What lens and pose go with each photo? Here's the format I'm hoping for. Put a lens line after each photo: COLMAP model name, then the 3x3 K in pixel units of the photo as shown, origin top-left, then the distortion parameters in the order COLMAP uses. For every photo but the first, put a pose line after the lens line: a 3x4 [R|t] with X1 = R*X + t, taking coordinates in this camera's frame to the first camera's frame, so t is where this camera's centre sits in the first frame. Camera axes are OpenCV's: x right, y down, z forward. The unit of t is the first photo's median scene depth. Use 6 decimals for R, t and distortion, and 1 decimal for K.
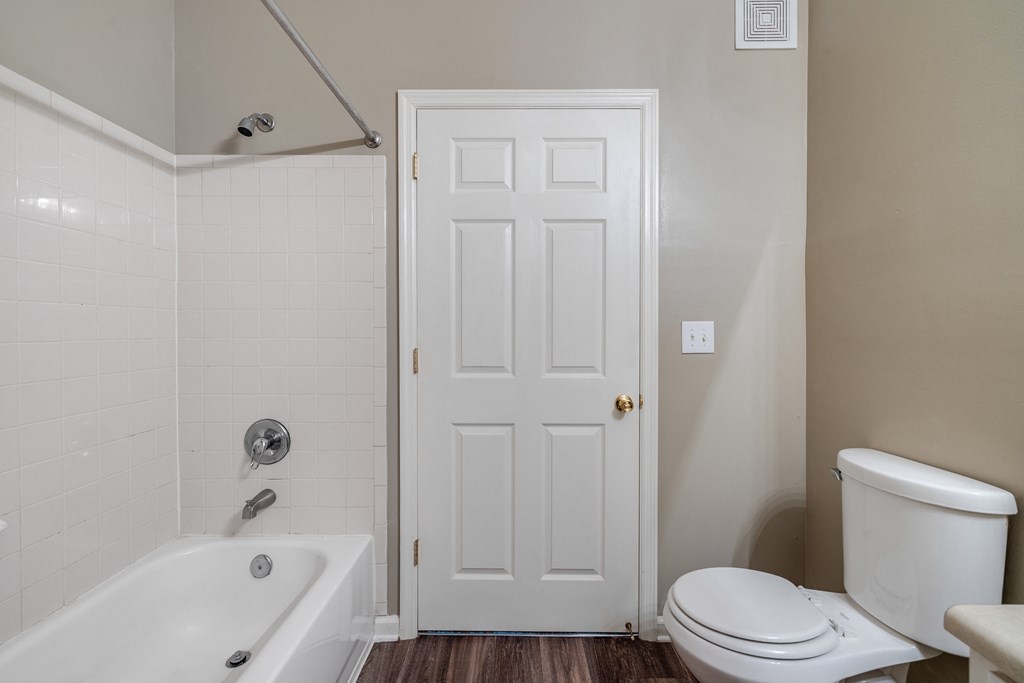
lens RADIAL K [[445.3, 0, 518.7], [0, 445.3, 332.2], [0, 0, 1]] dist [0.000040, 0.000003]
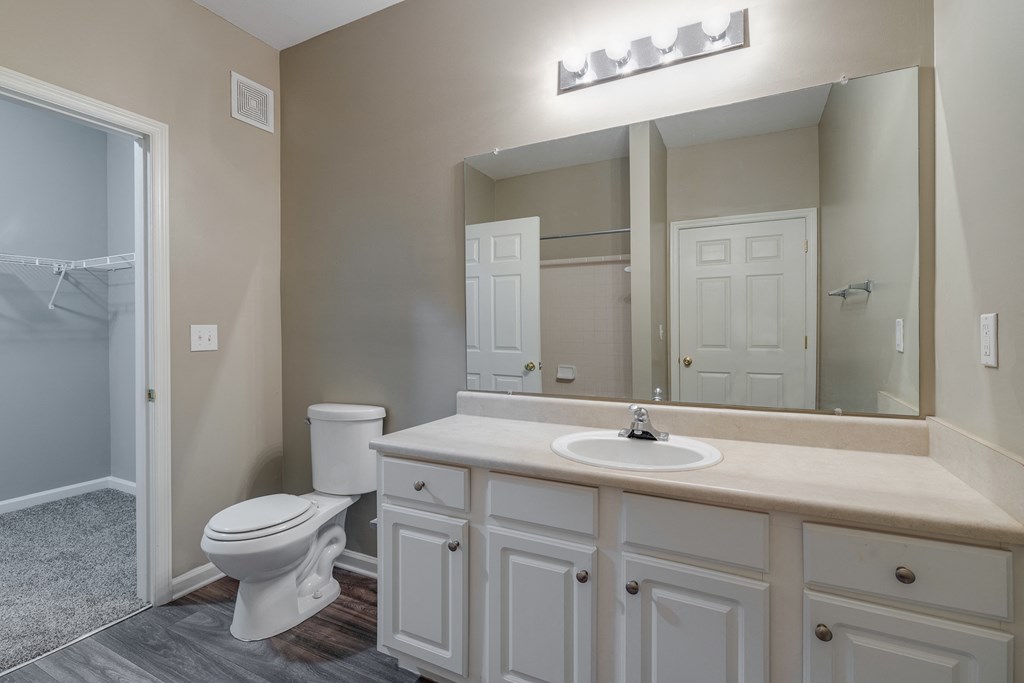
lens RADIAL K [[445.3, 0, 518.7], [0, 445.3, 332.2], [0, 0, 1]] dist [0.000040, 0.000003]
pose [[0.408504, -0.005850, 0.912738, -0.372711], [0.011320, 0.999935, 0.001343, 0.004055], [-0.912686, 0.009784, 0.408544, -0.301645]]
